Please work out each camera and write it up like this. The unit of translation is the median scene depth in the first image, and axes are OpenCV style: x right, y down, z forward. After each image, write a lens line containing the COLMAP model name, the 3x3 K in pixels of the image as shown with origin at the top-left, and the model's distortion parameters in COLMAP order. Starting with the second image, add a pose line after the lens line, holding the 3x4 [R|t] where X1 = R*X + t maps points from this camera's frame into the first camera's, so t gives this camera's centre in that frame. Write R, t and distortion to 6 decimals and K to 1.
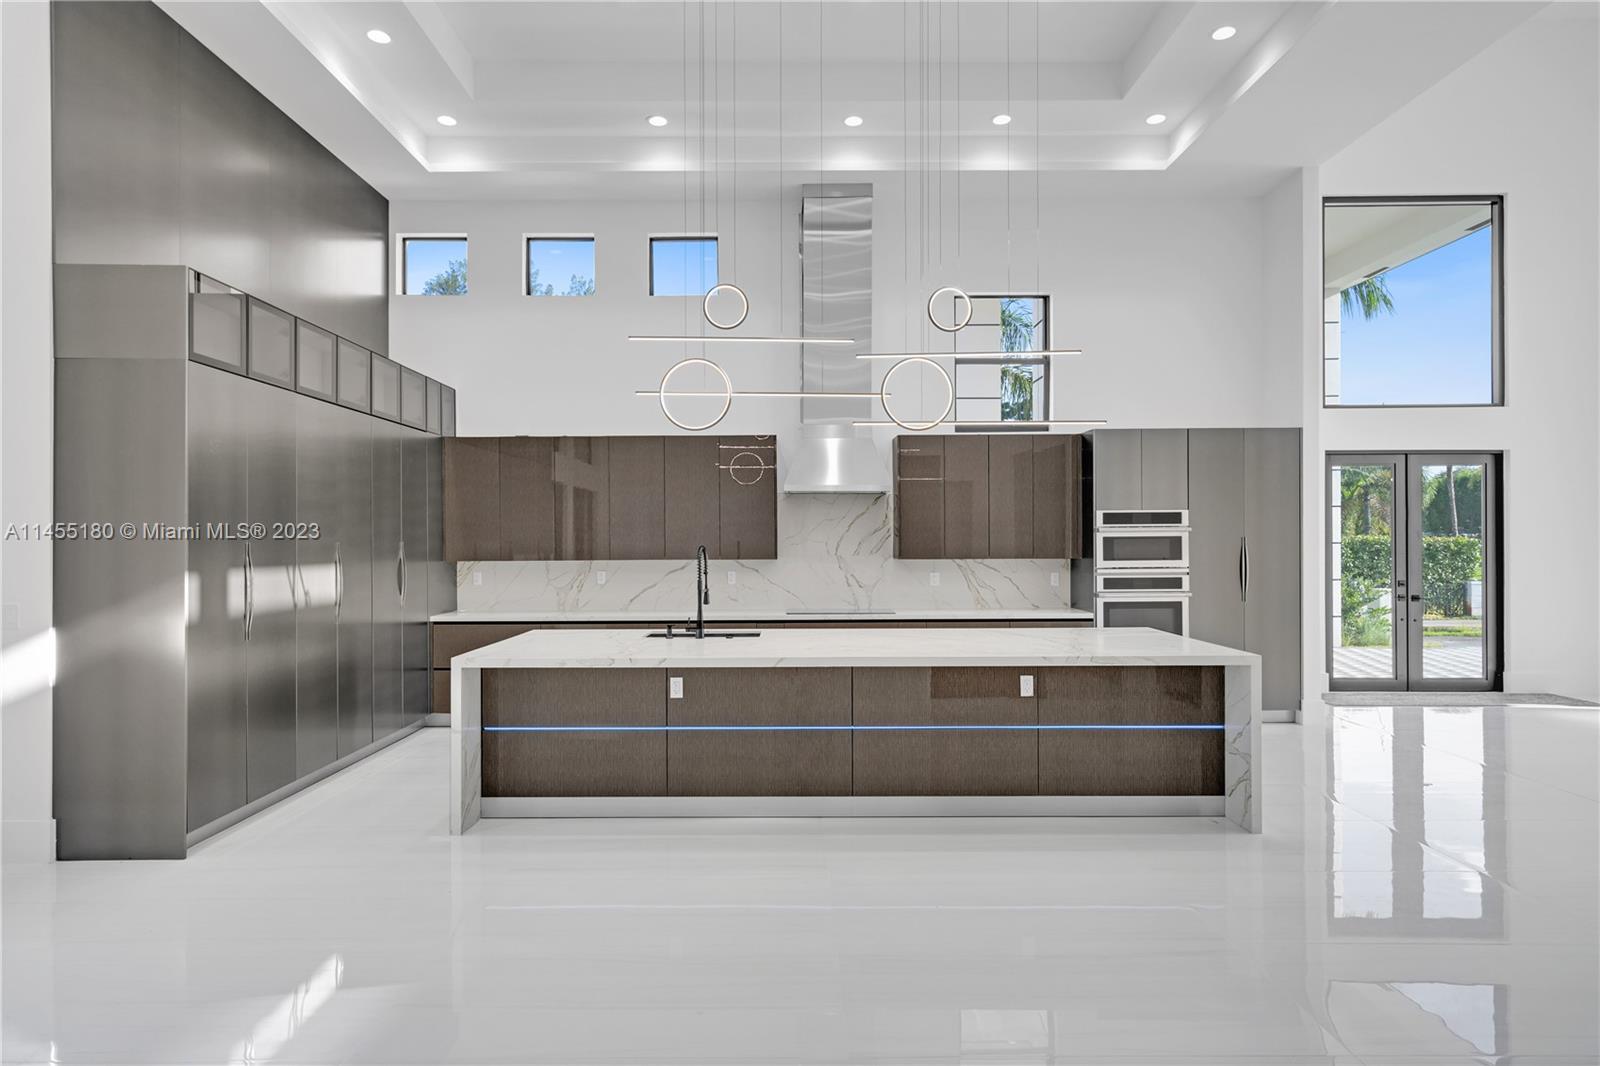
lens RADIAL K [[905.0, 0, 781.7], [0, 905.0, 544.9], [0, 0, 1]] dist [0.004966, 0.000004]
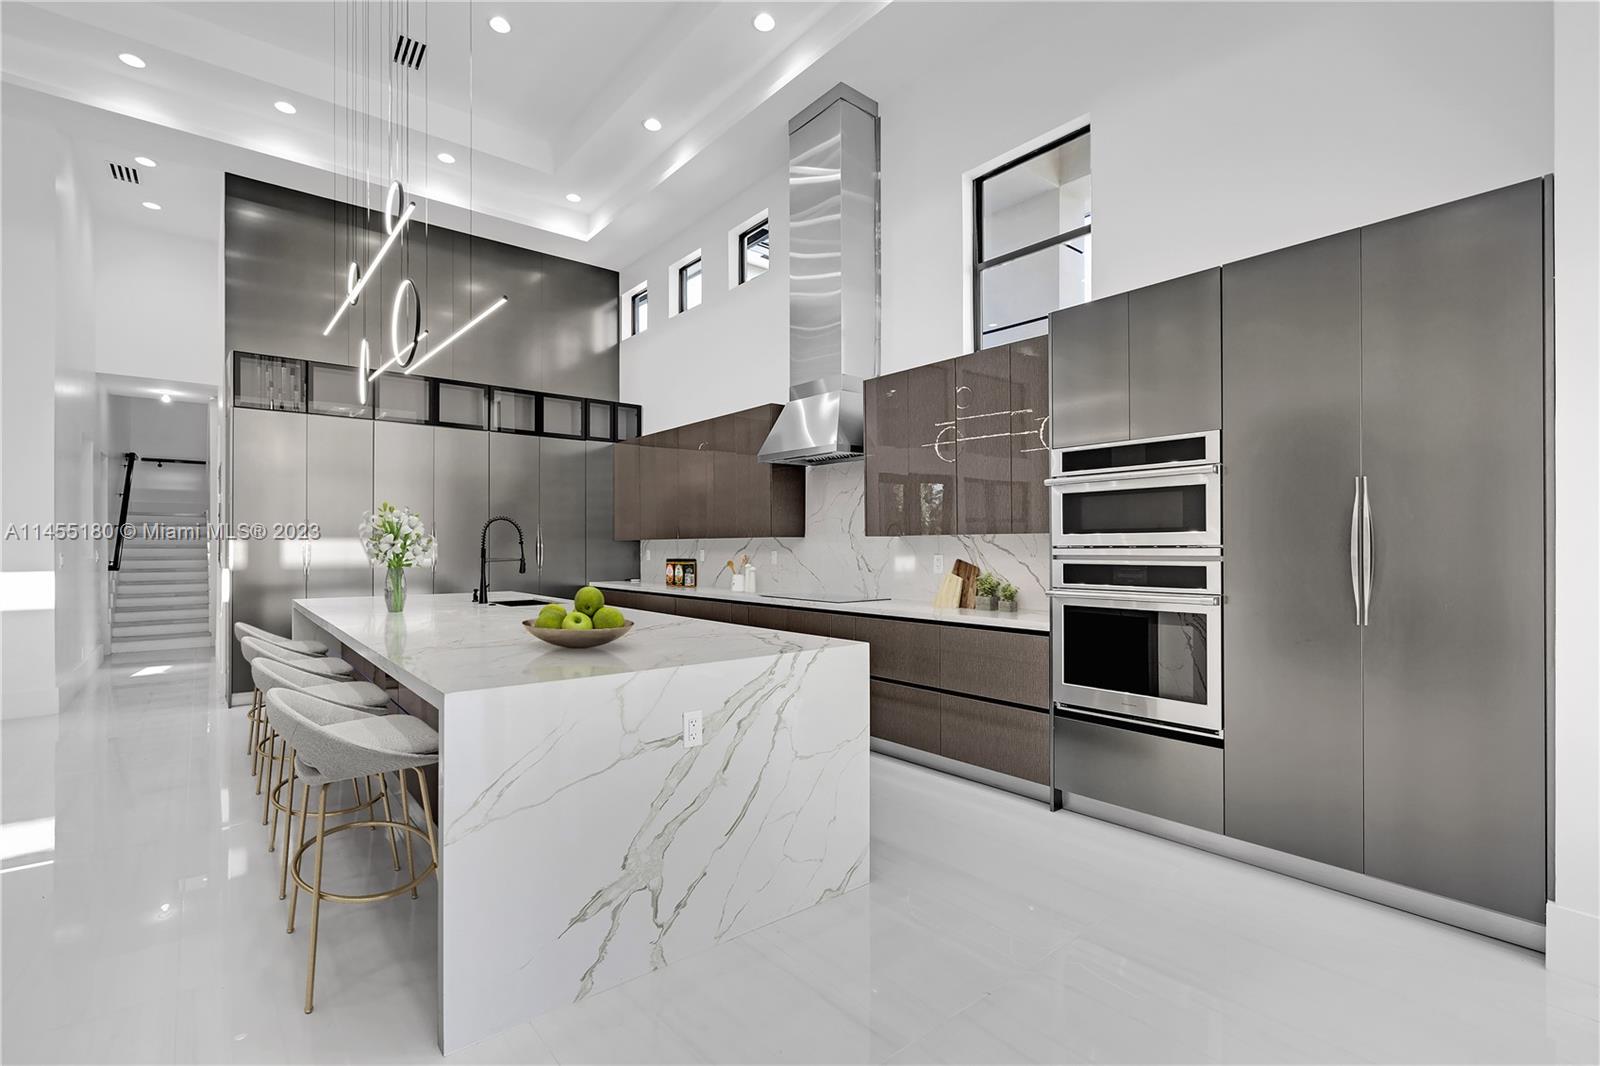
lens RADIAL K [[727.9, 0, 795.3], [0, 727.9, 540.2], [0, 0, 1]] dist [-0.003085, -0.000101]
pose [[0.645971, -0.004227, -0.763350, 0.600524], [0.000088, 0.999985, -0.005463, 0.023769], [0.763362, 0.003462, 0.645962, 0.564347]]
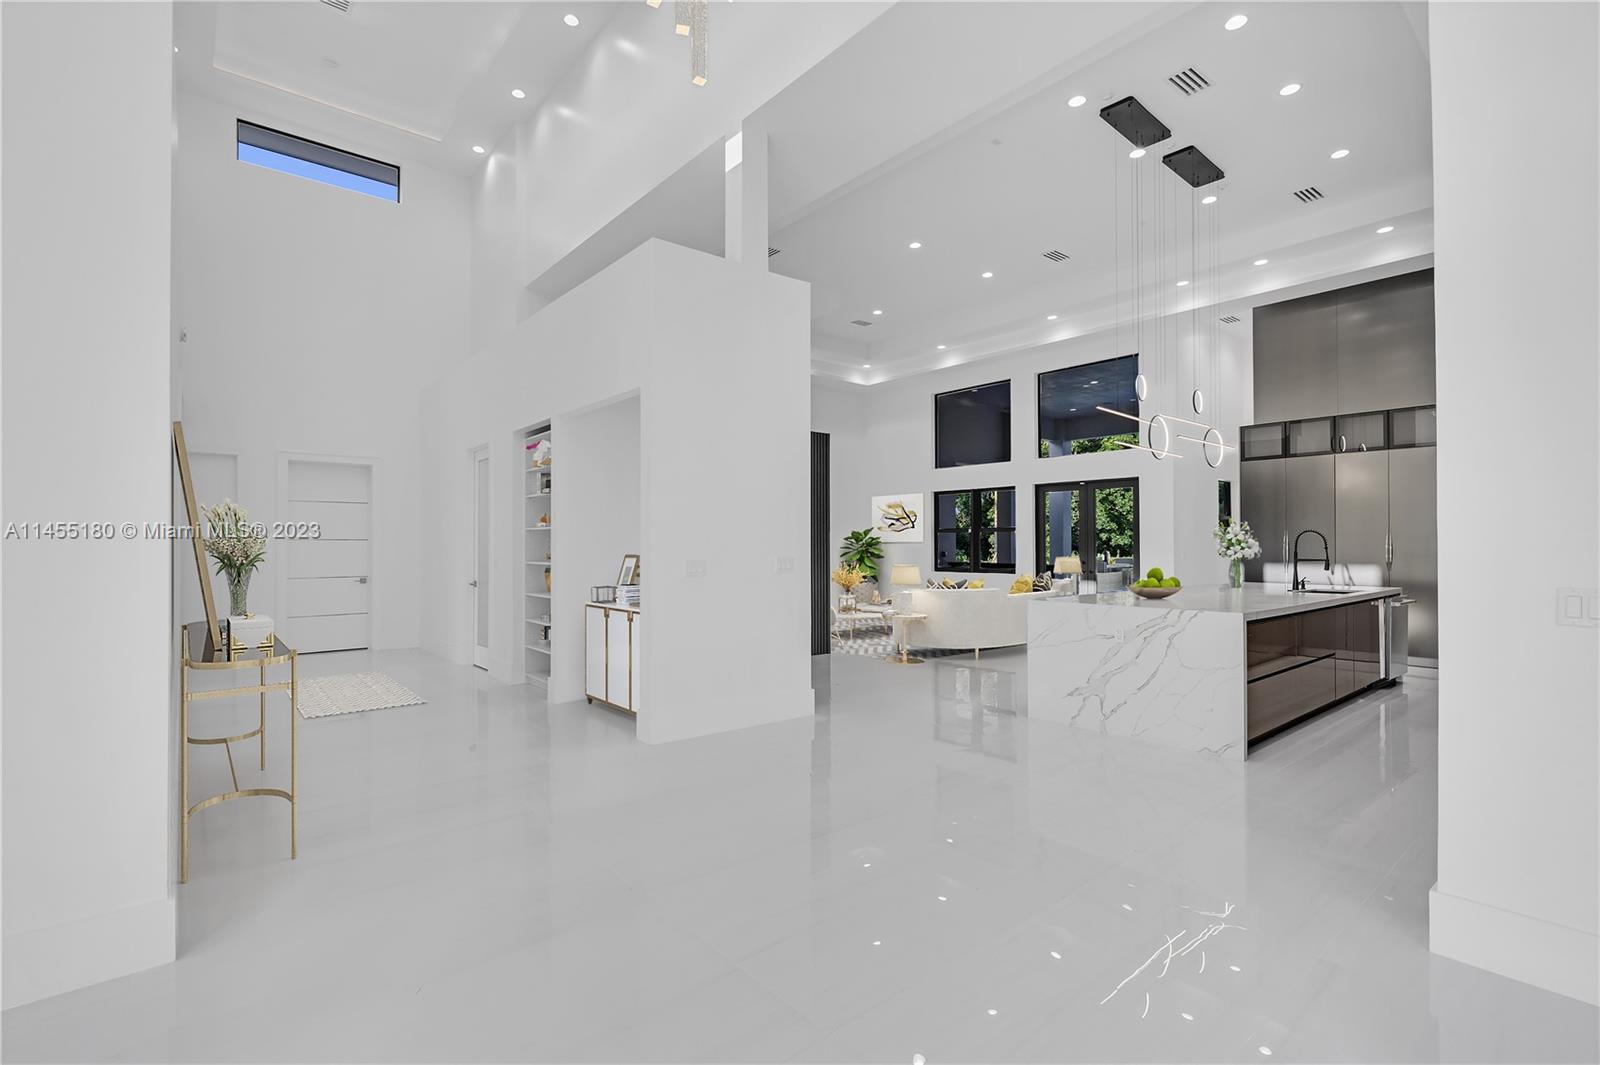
lens RADIAL K [[742.4, 0, 787.8], [0, 742.4, 536.8], [0, 0, 1]] dist [0.003823, 0.000844]
pose [[-0.761326, -0.005278, -0.648347, 1.047920], [0.003997, 0.999910, -0.012833, 0.017341], [0.648356, -0.012361, -0.761237, 1.083942]]
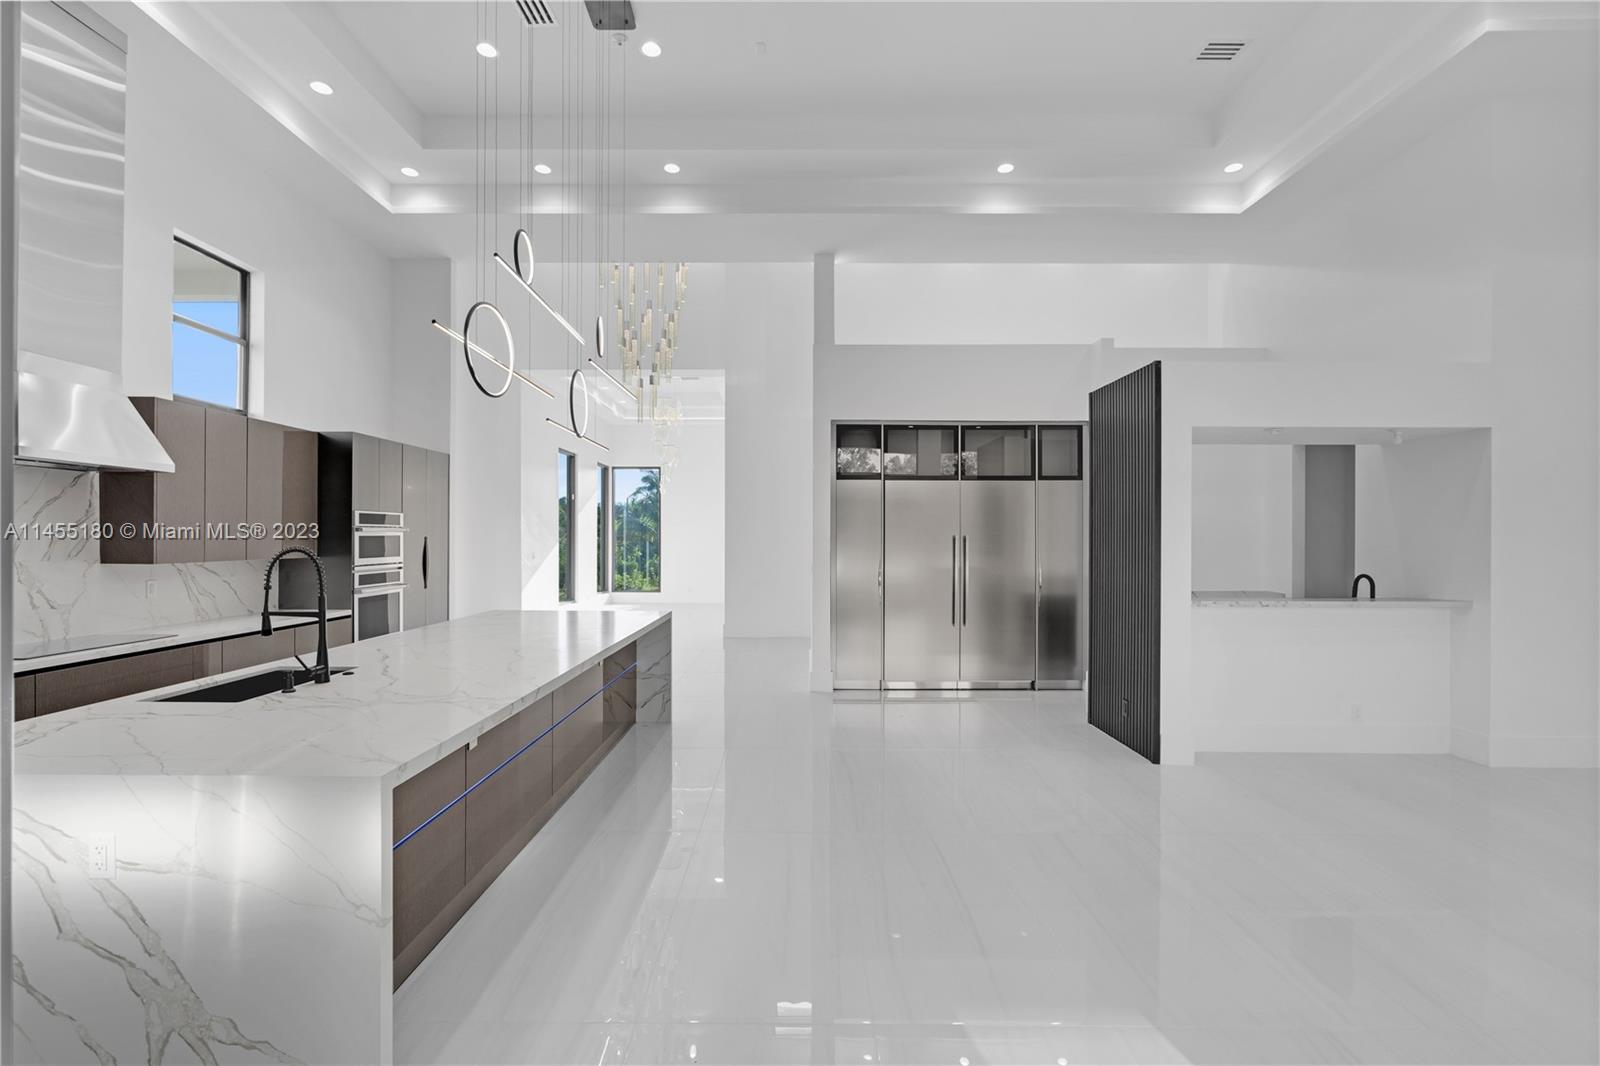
lens RADIAL K [[727.9, 0, 795.3], [0, 727.9, 540.2], [0, 0, 1]] dist [-0.003085, -0.000101]
pose [[0.000253, 0.001853, 0.999998, -0.487040], [0.002638, 0.999995, -0.001853, -0.001054], [-0.999996, 0.002639, 0.000248, 0.492452]]
